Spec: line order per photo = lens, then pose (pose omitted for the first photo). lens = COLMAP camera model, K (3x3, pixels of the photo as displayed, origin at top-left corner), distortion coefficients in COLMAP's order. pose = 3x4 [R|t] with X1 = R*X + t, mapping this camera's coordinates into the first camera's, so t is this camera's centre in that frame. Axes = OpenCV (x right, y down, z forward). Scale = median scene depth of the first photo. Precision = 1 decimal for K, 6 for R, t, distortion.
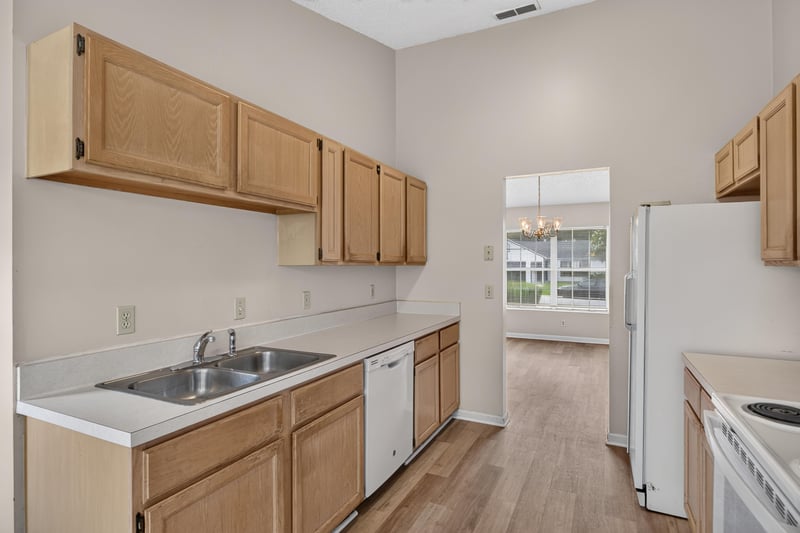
lens RADIAL K [[410.6, 0, 399.8], [0, 410.6, 263.2], [0, 0, 1]] dist [-0.013627, 0.000851]
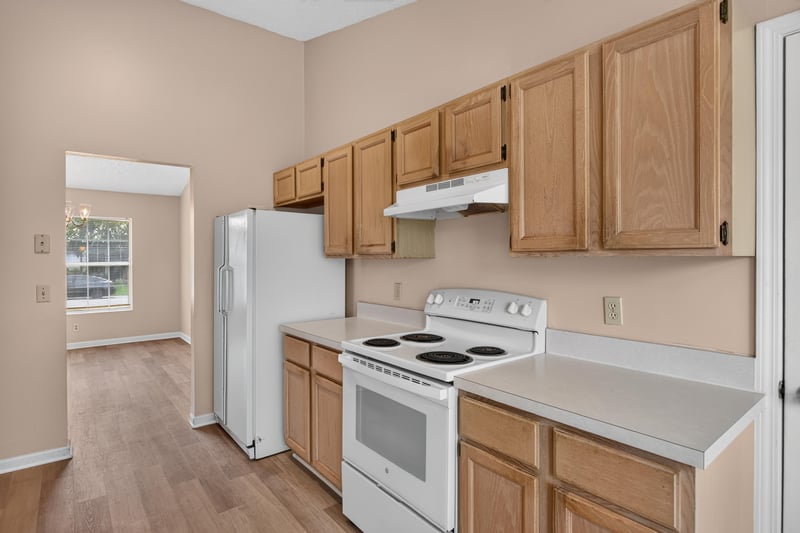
lens RADIAL K [[412.9, 0, 400.2], [0, 412.9, 257.7], [0, 0, 1]] dist [-0.012287, 0.001063]
pose [[0.419159, -0.002549, 0.907909, -0.286474], [0.002529, 0.999995, 0.001640, 0.002460], [-0.907909, 0.001608, 0.419163, 0.085176]]
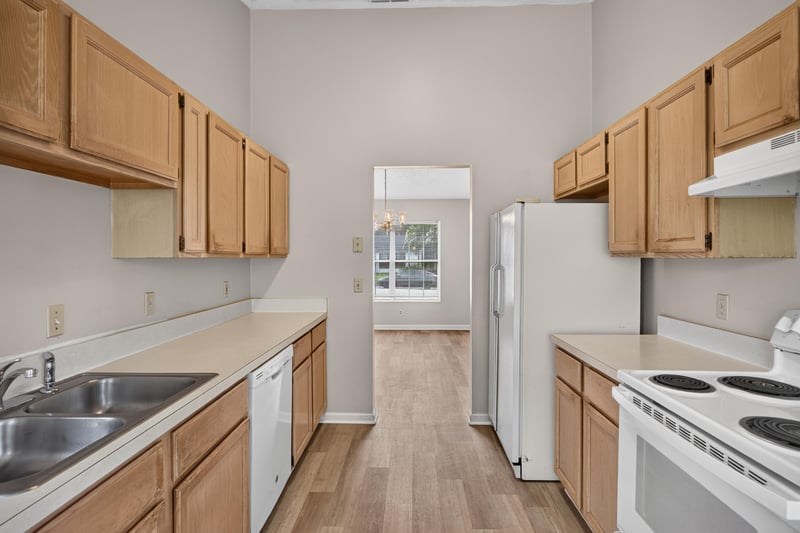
lens RADIAL K [[412.9, 0, 400.2], [0, 412.9, 257.7], [0, 0, 1]] dist [-0.012287, 0.001063]
pose [[0.909334, -0.002429, 0.416059, -0.133075], [0.000681, 0.999990, 0.004350, 0.001564], [-0.416066, -0.003672, 0.909327, 0.118363]]
